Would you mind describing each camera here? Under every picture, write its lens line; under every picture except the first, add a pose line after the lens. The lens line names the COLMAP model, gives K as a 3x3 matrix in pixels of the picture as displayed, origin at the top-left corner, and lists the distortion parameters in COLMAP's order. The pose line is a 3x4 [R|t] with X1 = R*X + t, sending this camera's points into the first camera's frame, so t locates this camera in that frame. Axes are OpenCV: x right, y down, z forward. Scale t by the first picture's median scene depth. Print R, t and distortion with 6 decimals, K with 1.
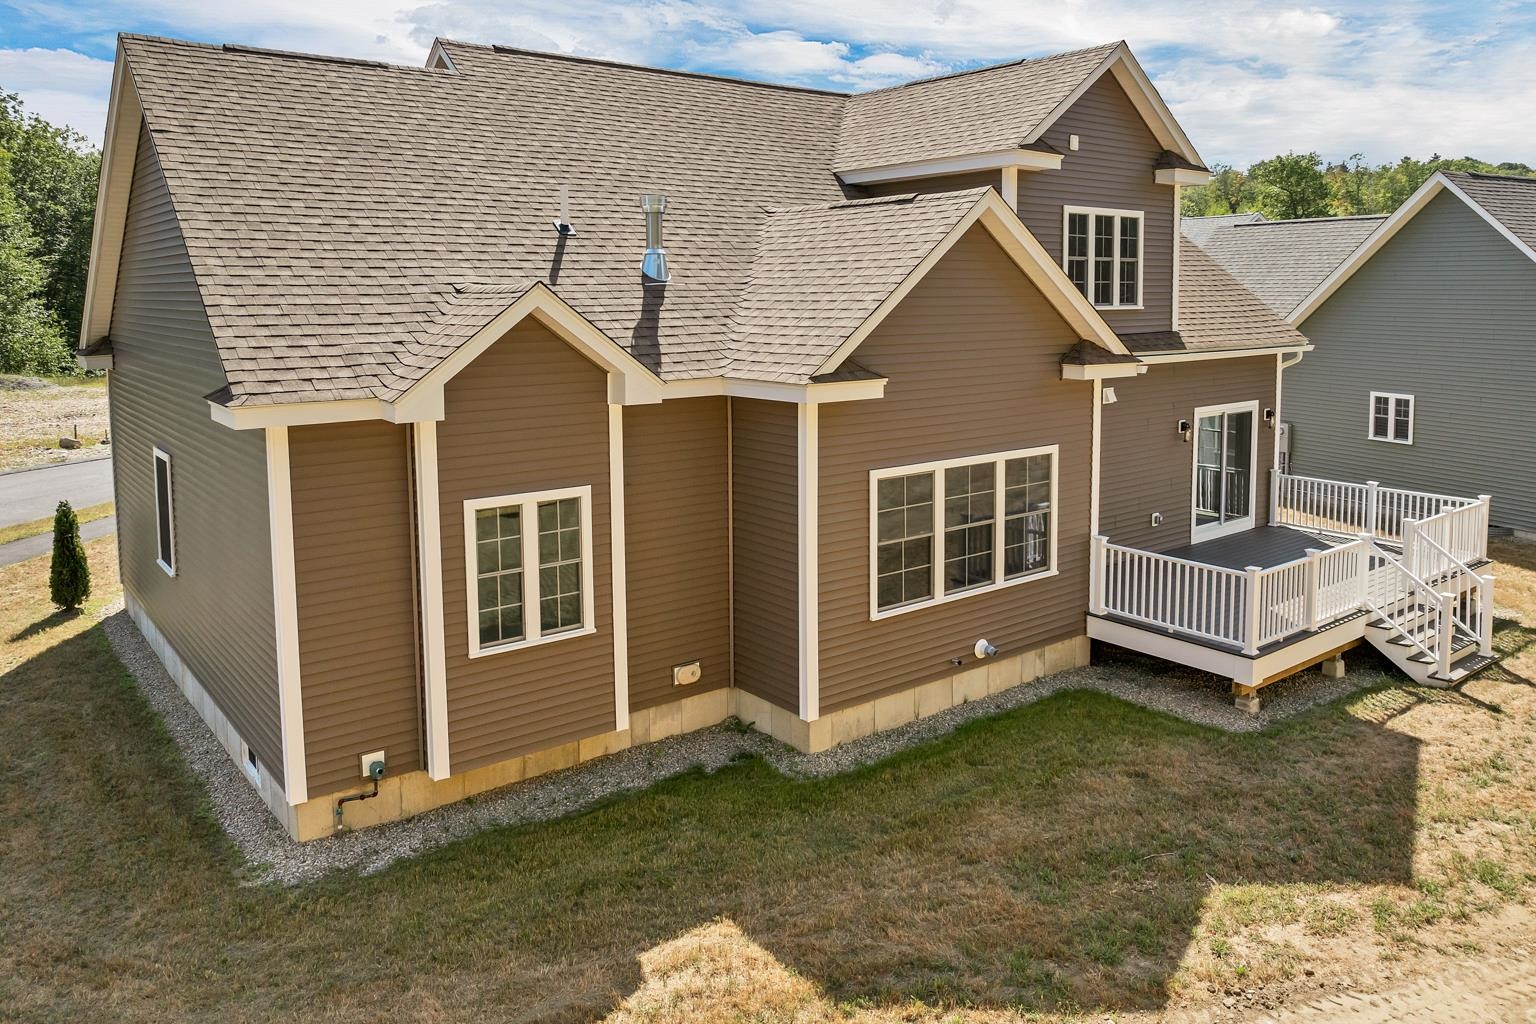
lens RADIAL K [[1133.6, 0, 830.6], [0, 1133.6, 390.9], [0, 0, 1]] dist [-0.035351, 0.008922]
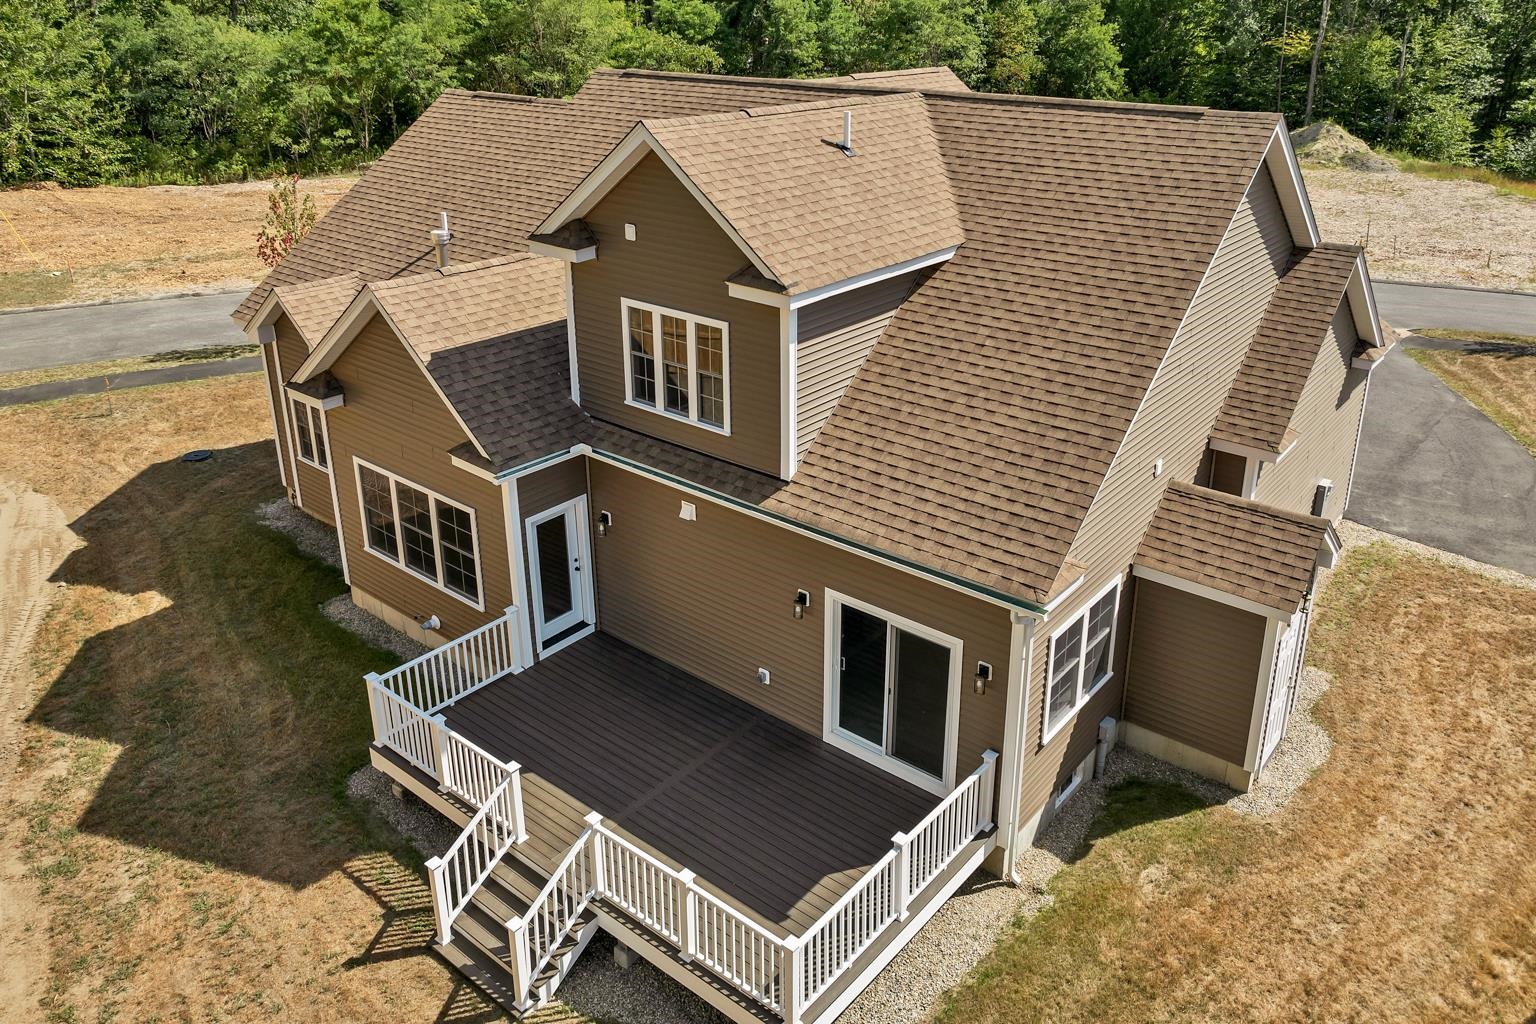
lens RADIAL K [[1133.6, 0, 830.6], [0, 1133.6, 390.9], [0, 0, 1]] dist [-0.035351, 0.008922]
pose [[0.216973, 0.325432, -0.920335, 1.409117], [-0.101351, 0.945209, 0.310334, -0.497470], [0.970902, 0.025943, 0.238068, 1.182705]]
